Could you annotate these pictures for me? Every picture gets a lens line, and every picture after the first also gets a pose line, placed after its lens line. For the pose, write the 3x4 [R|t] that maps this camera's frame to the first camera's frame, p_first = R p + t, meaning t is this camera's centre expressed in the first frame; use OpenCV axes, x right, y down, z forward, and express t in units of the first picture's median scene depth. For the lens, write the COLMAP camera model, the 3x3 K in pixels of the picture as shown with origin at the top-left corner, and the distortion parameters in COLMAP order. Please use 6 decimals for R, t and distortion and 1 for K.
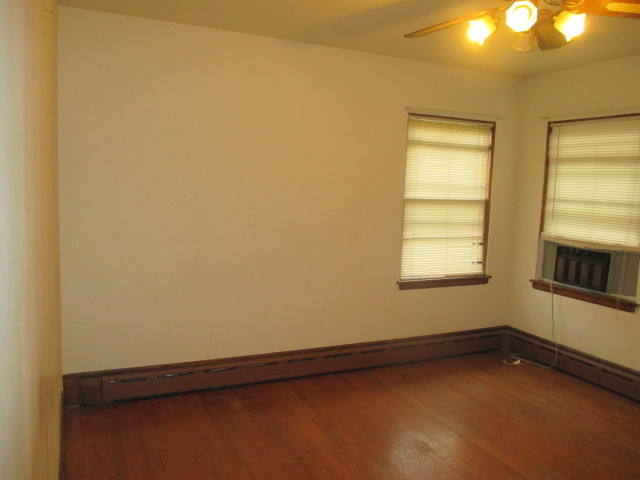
lens RADIAL K [[533.2, 0, 319.1], [0, 533.2, 240.1], [0, 0, 1]] dist [0.005276, -0.000125]
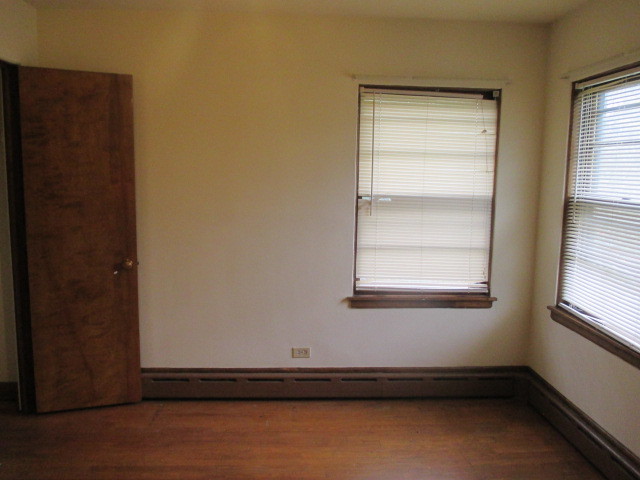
lens RADIAL K [[533.2, 0, 329.1], [0, 533.2, 267.2], [0, 0, 1]] dist [0.005276, -0.000125]
pose [[0.927173, 0.039206, -0.372577, 0.395339], [-0.027981, 0.998978, 0.035488, 0.003627], [0.373588, -0.022479, 0.927322, 0.225306]]
